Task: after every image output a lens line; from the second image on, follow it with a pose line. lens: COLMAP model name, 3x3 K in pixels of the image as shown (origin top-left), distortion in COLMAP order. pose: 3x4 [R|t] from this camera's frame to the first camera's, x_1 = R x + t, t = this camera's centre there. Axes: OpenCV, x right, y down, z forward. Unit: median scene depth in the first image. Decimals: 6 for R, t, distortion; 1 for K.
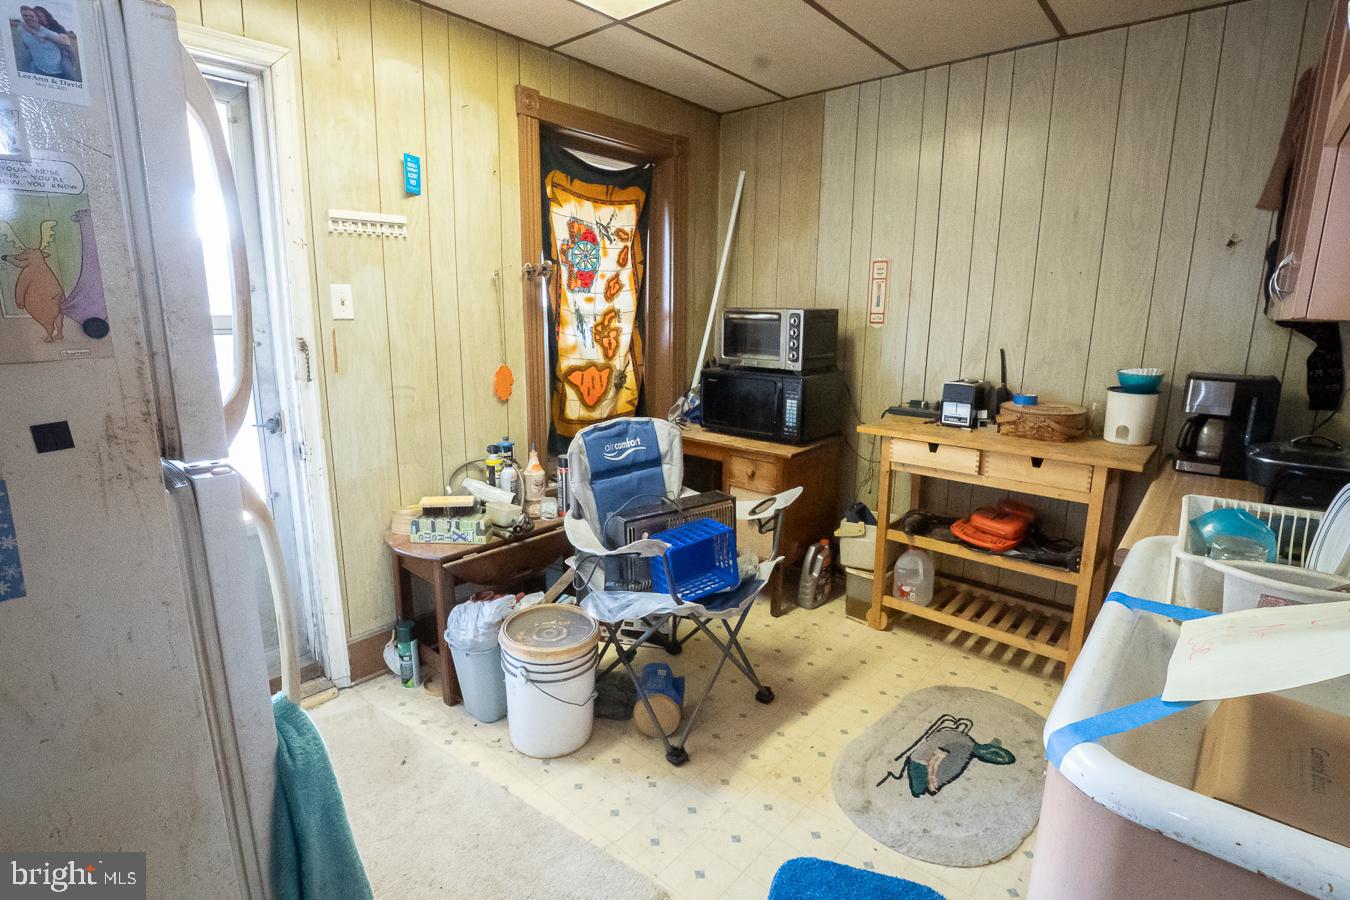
lens RADIAL K [[661.1, 0, 682.7], [0, 661.1, 444.2], [0, 0, 1]] dist [-0.026571, 0.000221]
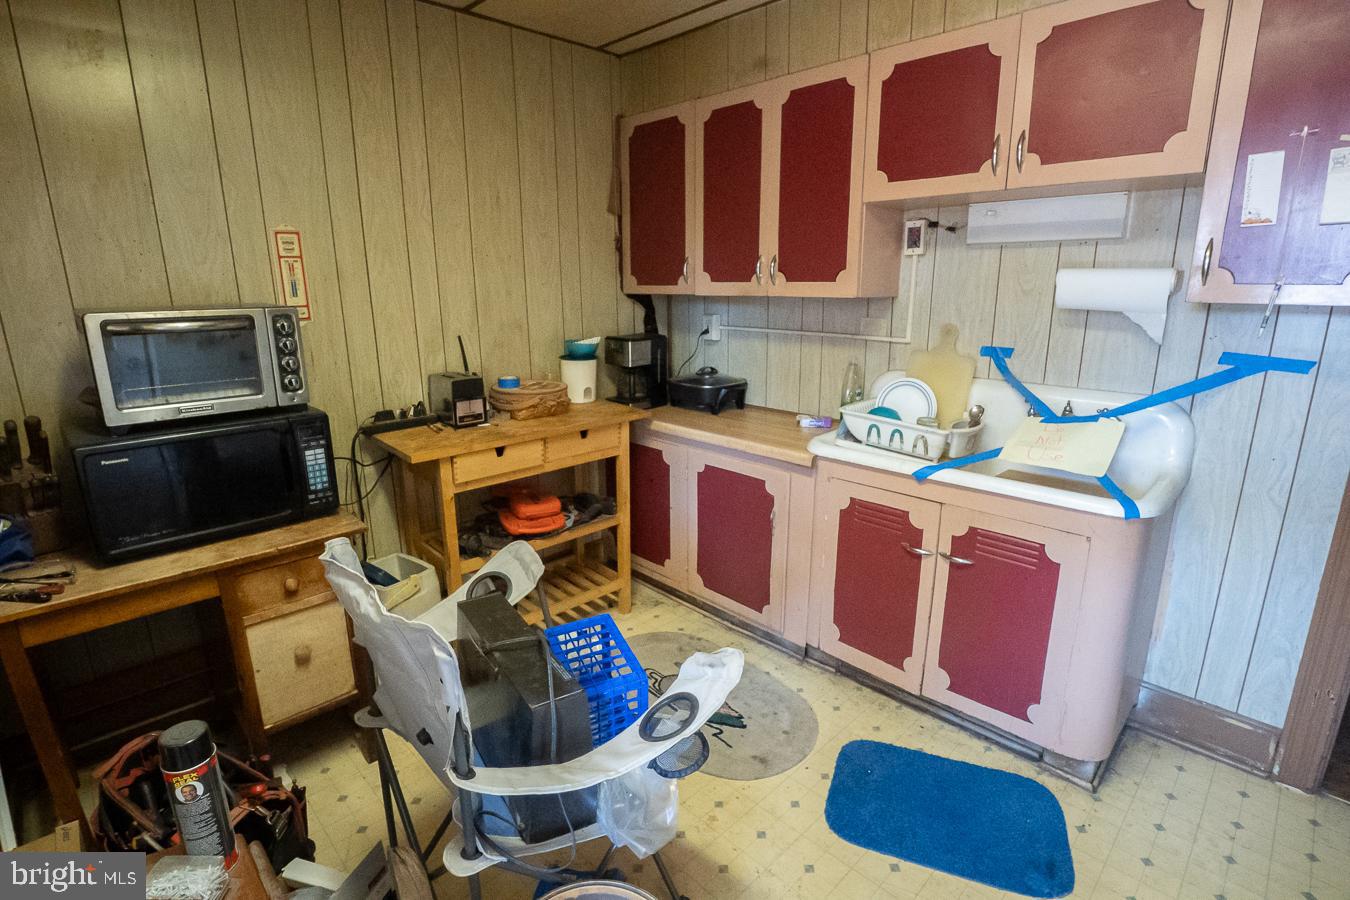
lens RADIAL K [[661.1, 0, 682.7], [0, 661.1, 444.2], [0, 0, 1]] dist [-0.026571, 0.000221]
pose [[0.082567, -0.256212, 0.963088, -0.467667], [0.207317, 0.949662, 0.234867, -0.165352], [-0.974783, 0.180273, 0.131528, 0.639594]]
